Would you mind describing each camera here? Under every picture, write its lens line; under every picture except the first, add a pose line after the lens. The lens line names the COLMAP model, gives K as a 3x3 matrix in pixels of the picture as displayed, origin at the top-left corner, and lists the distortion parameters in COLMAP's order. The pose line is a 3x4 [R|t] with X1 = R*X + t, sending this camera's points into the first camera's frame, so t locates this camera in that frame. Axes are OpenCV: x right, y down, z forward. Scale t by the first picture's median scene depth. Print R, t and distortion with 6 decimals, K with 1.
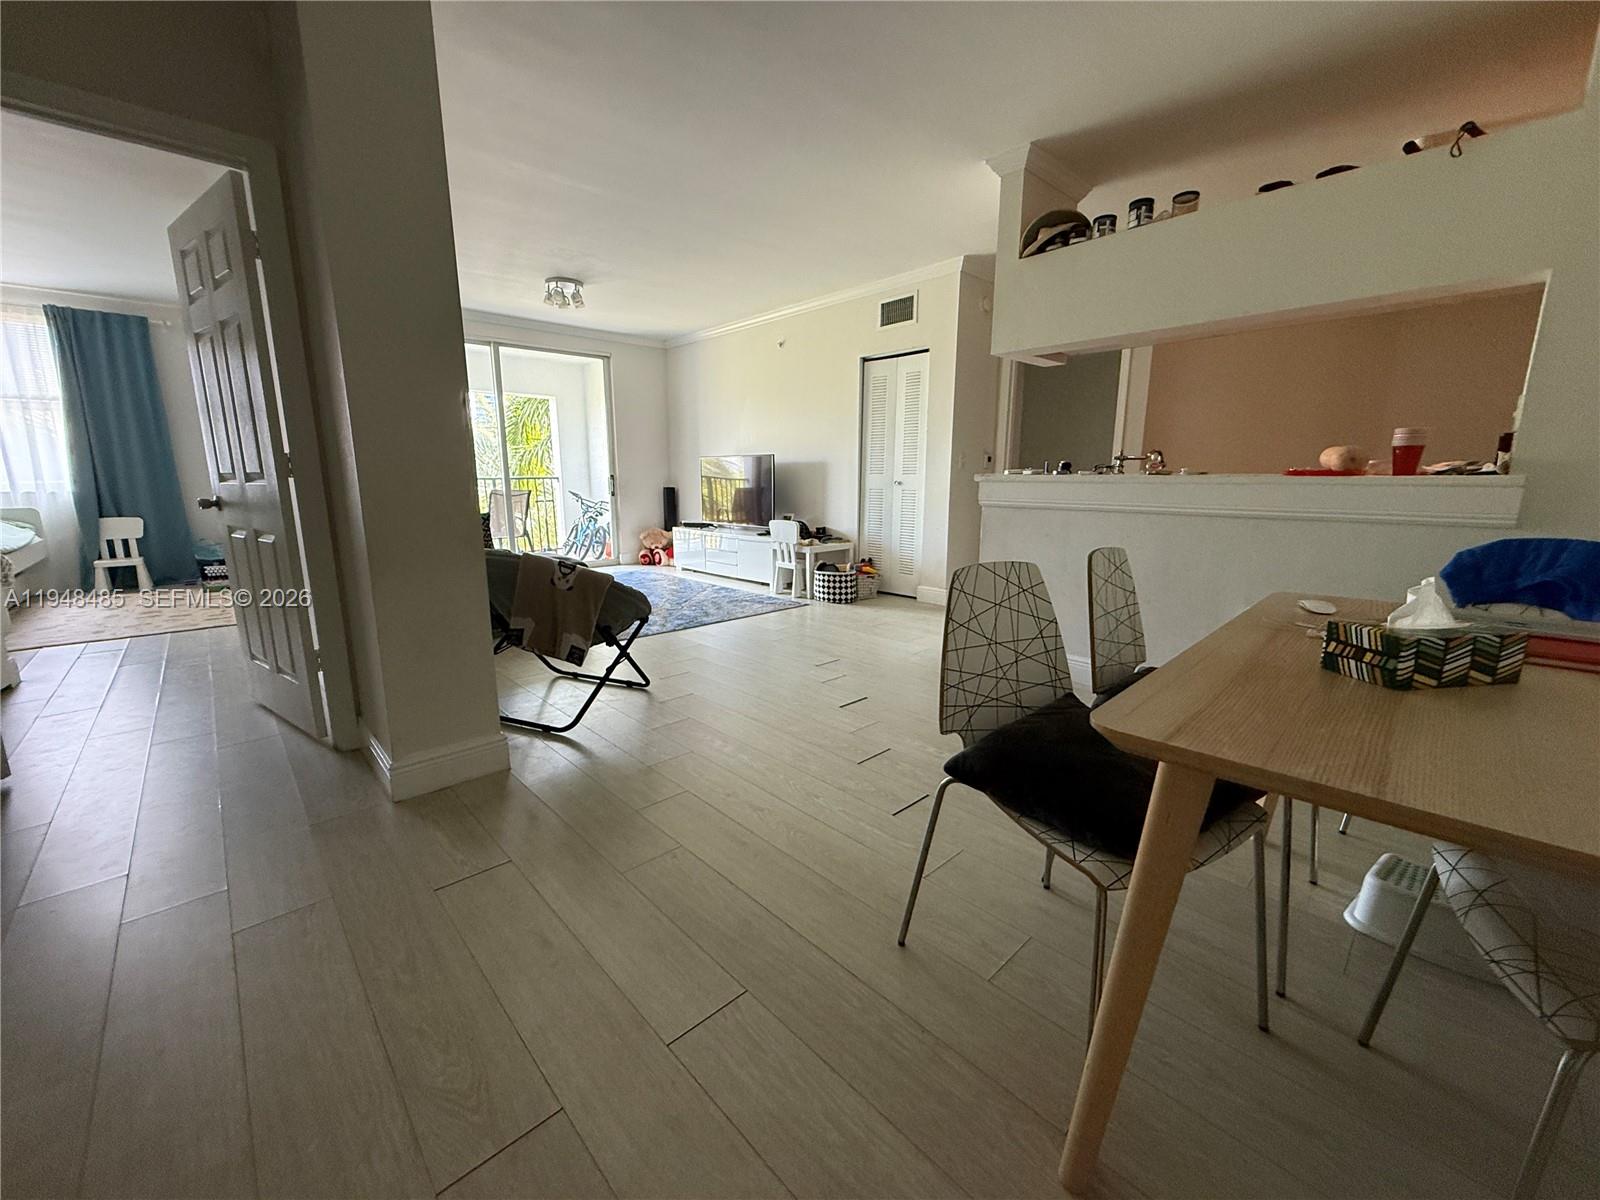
lens RADIAL K [[635.6, 0, 794.0], [0, 635.6, 606.1], [0, 0, 1]] dist [-0.000042, 0.000037]
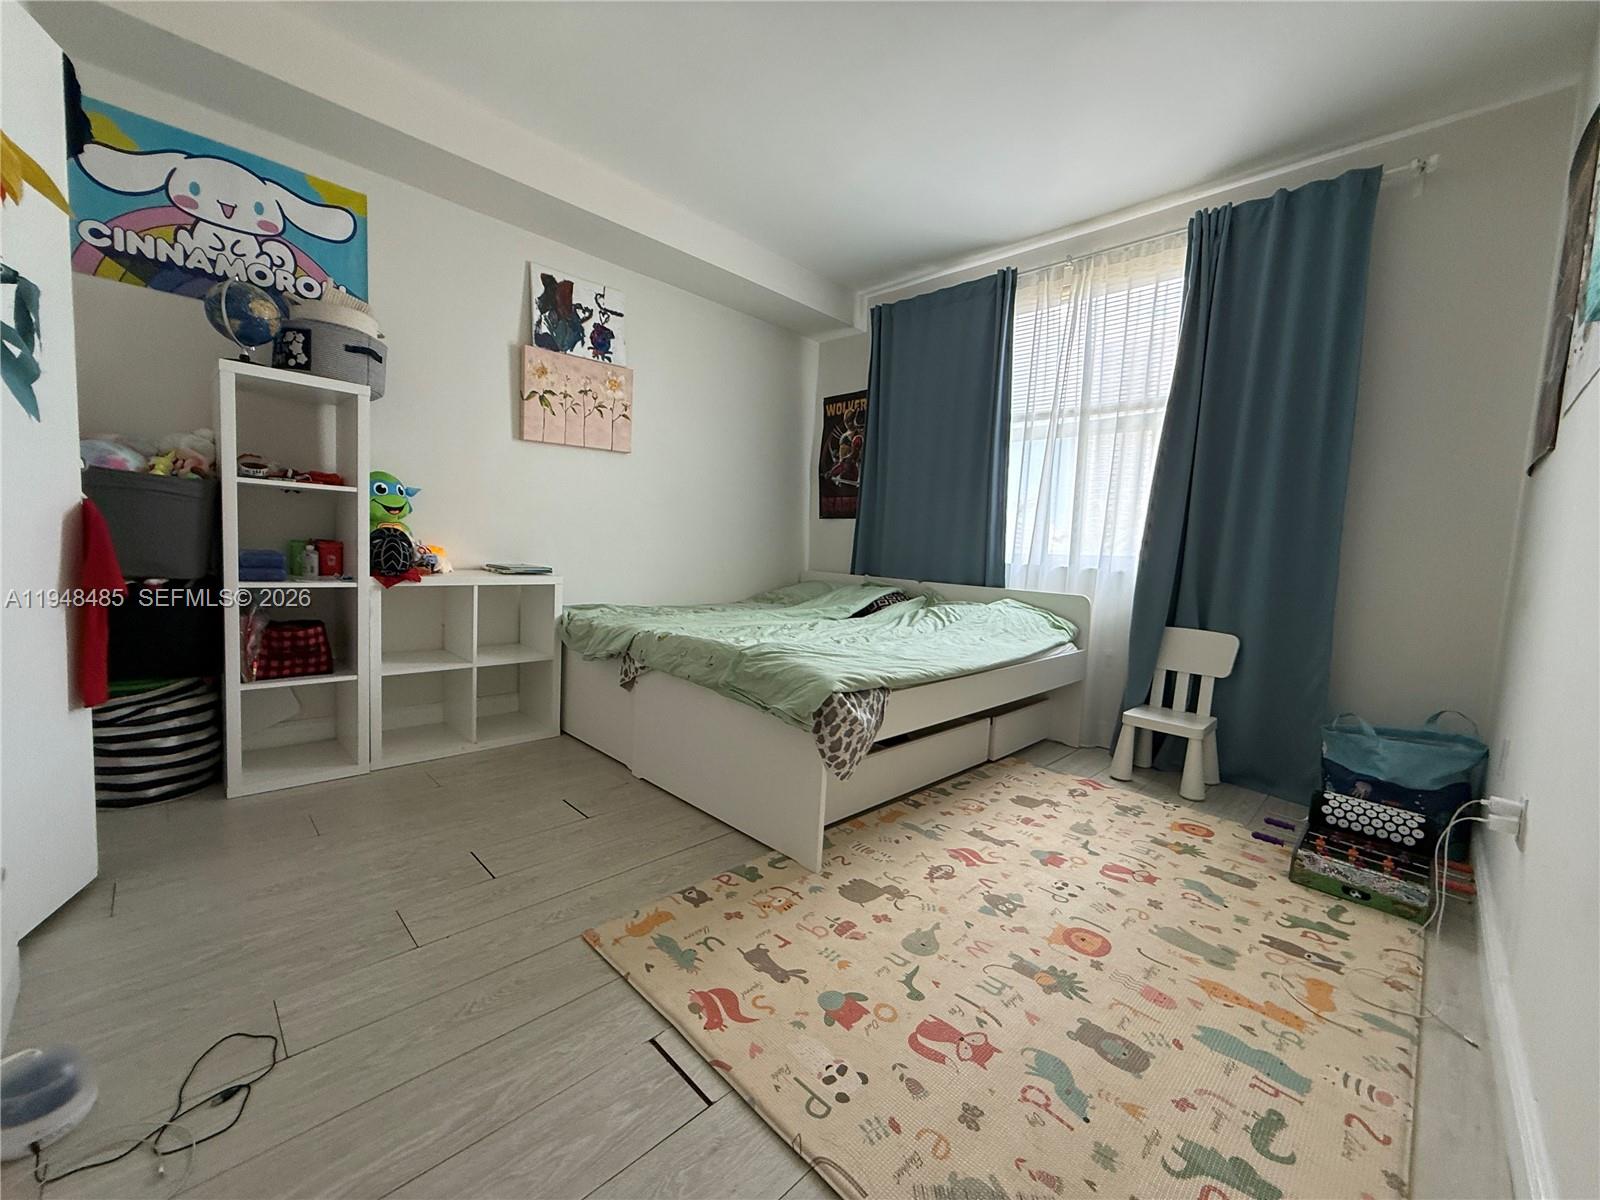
lens RADIAL K [[635.6, 0, 792.8], [0, 635.6, 598.8], [0, 0, 1]] dist [-0.000042, 0.000037]
pose [[0.035244, 0.085682, -0.995699, -0.601800], [-0.230335, 0.970191, 0.075334, -0.128823], [0.972473, 0.226689, 0.053929, 0.675903]]
